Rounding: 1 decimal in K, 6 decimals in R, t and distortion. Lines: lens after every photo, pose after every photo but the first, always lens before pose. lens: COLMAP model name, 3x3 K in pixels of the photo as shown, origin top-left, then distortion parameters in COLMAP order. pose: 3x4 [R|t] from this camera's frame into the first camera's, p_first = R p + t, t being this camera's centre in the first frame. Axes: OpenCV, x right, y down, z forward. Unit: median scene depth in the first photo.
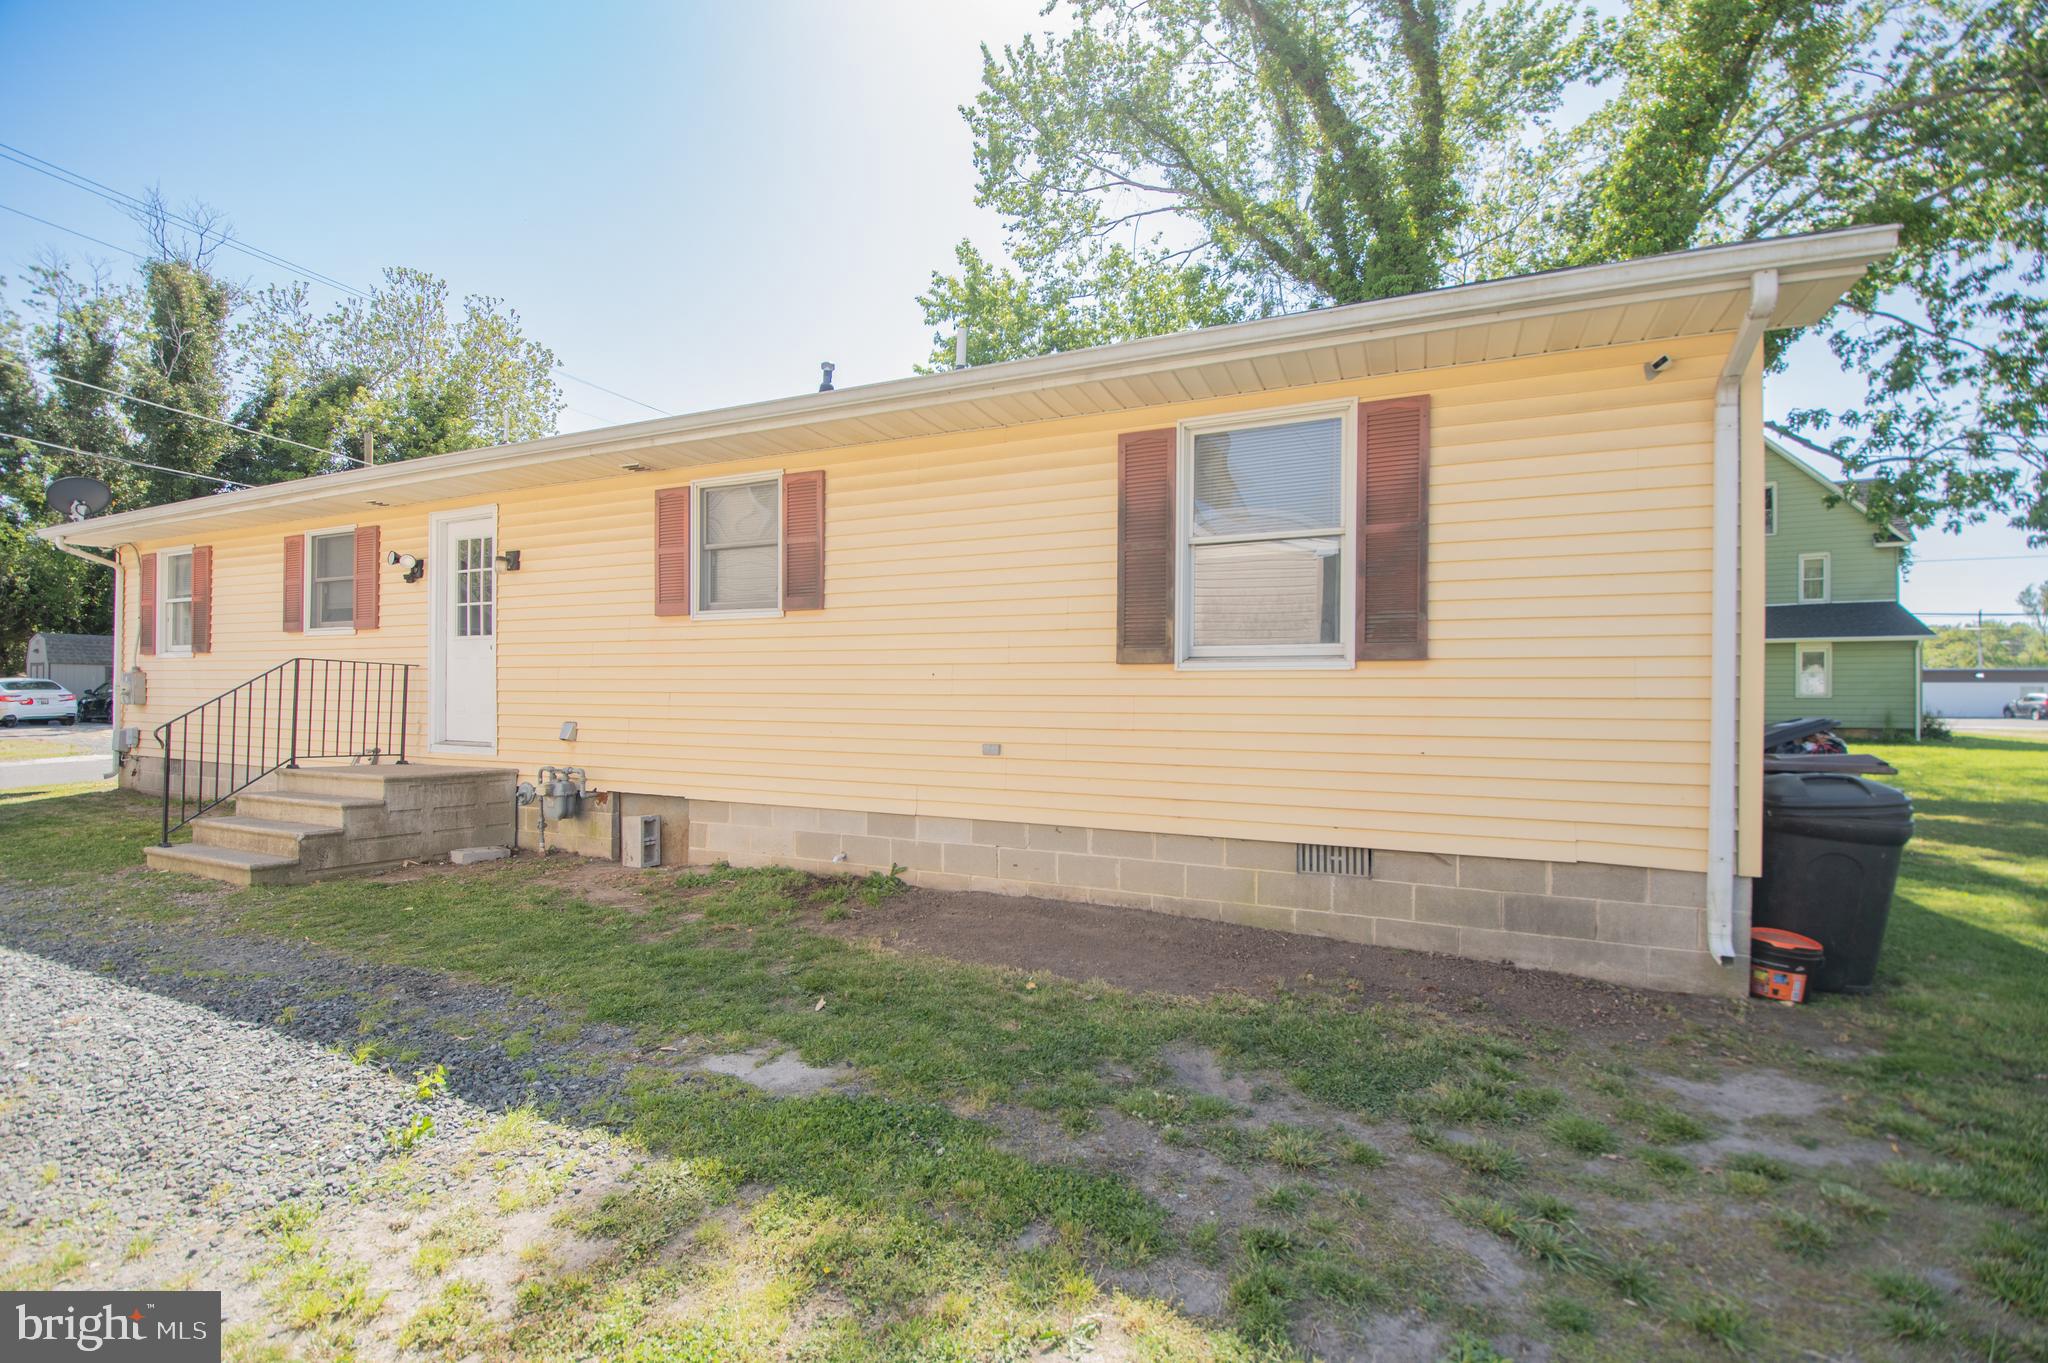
lens RADIAL K [[911.3, 0, 1026.2], [0, 911.3, 690.3], [0, 0, 1]] dist [-0.000506, -0.007649]
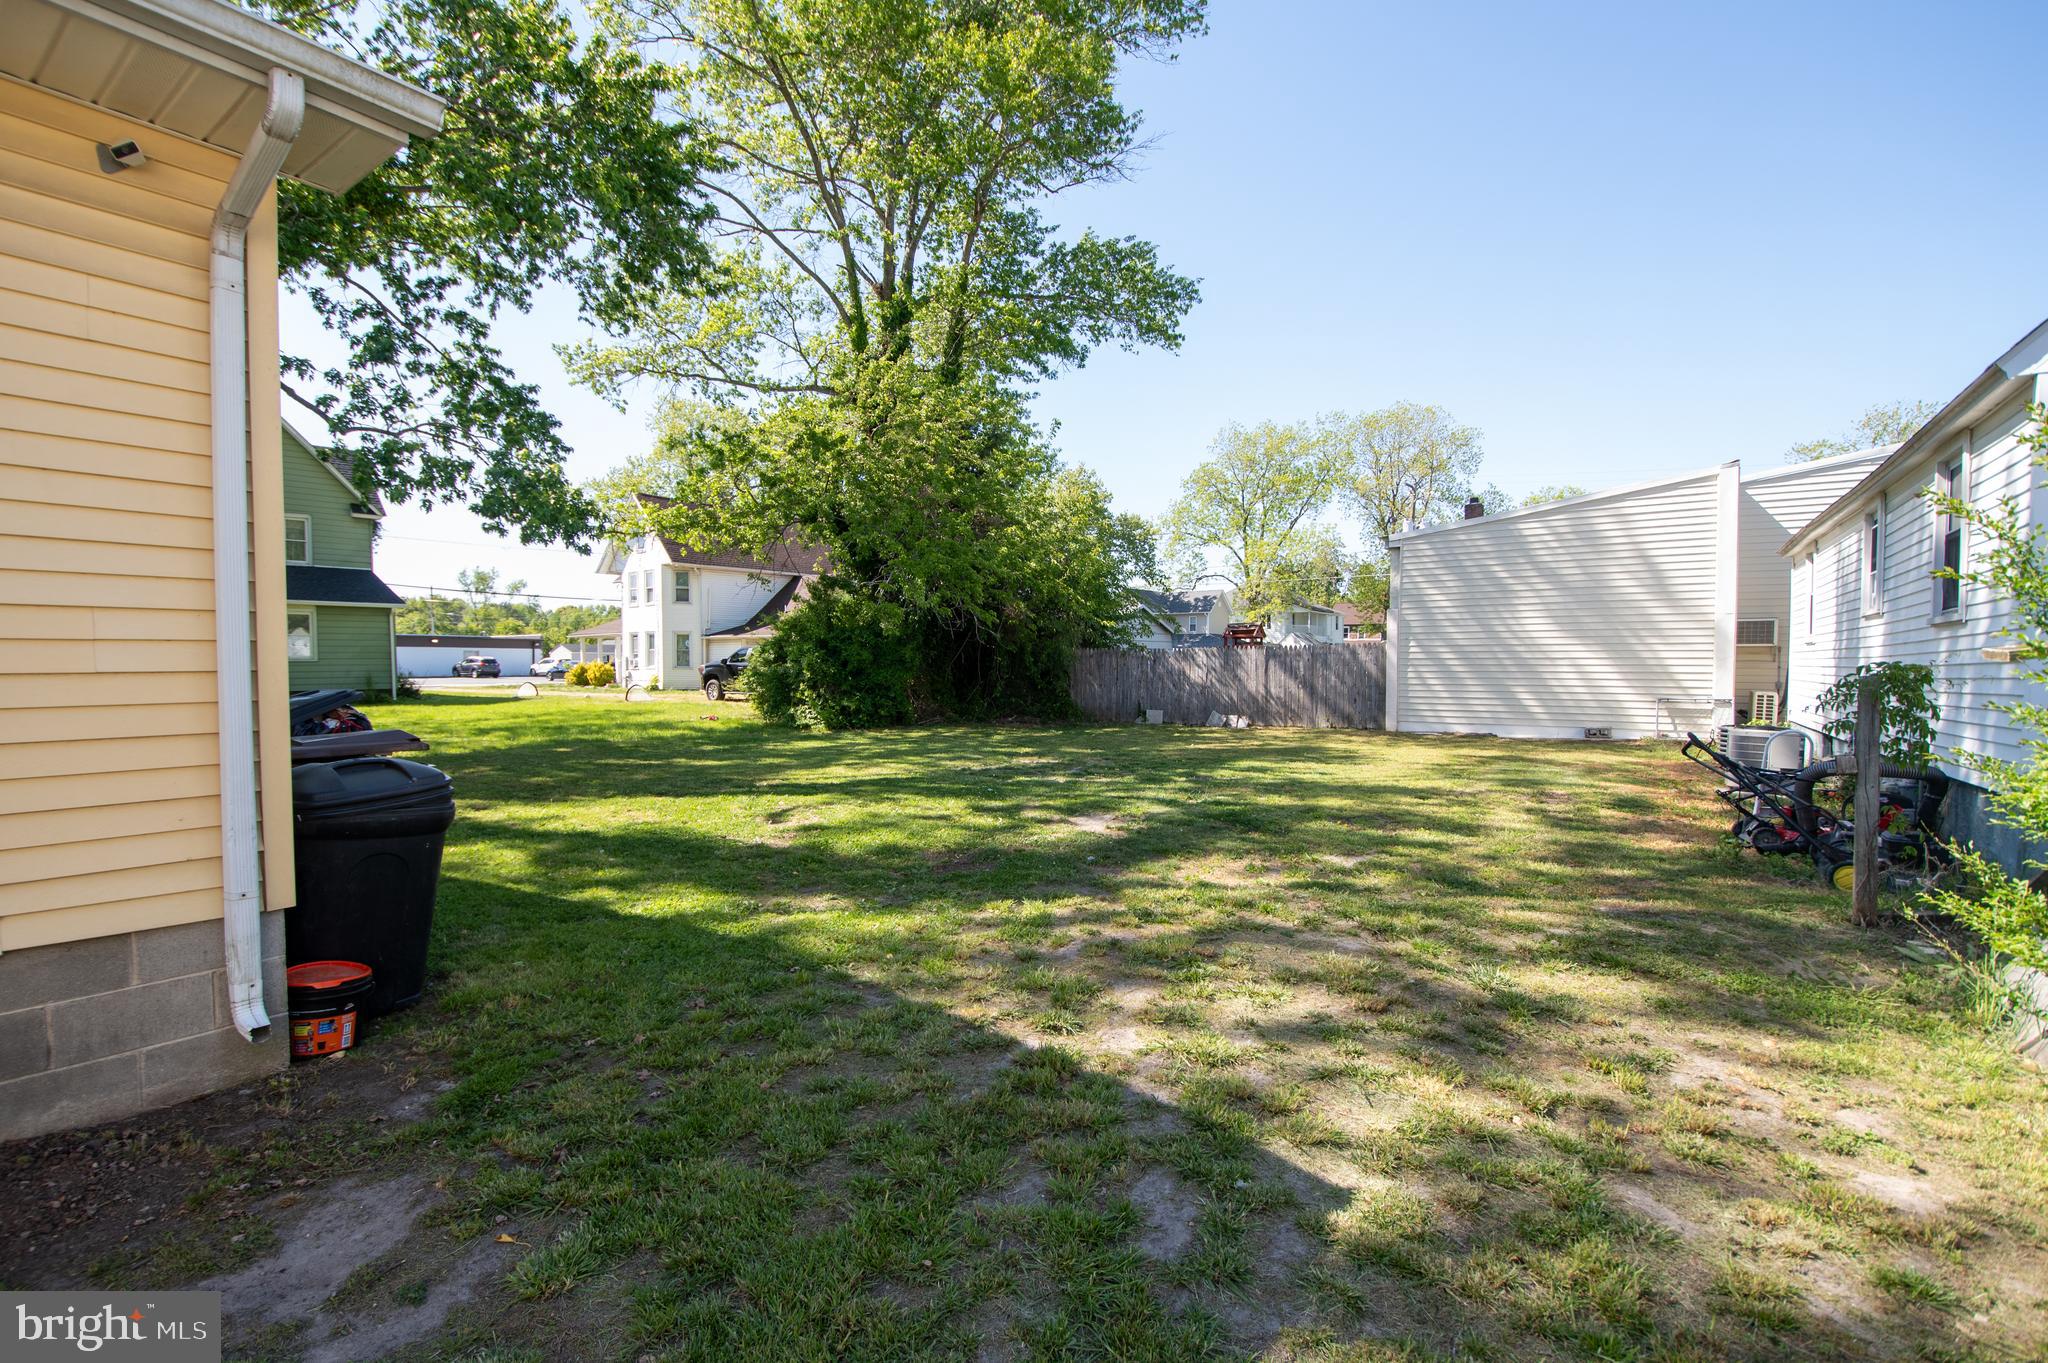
lens RADIAL K [[910.6, 0, 1018.3], [0, 910.6, 701.9], [0, 0, 1]] dist [0.007160, -0.017486]
pose [[0.180036, -0.051394, 0.982317, 0.065150], [-0.001730, 0.998616, 0.052564, -0.002345], [-0.983659, -0.011163, 0.179698, 0.097935]]
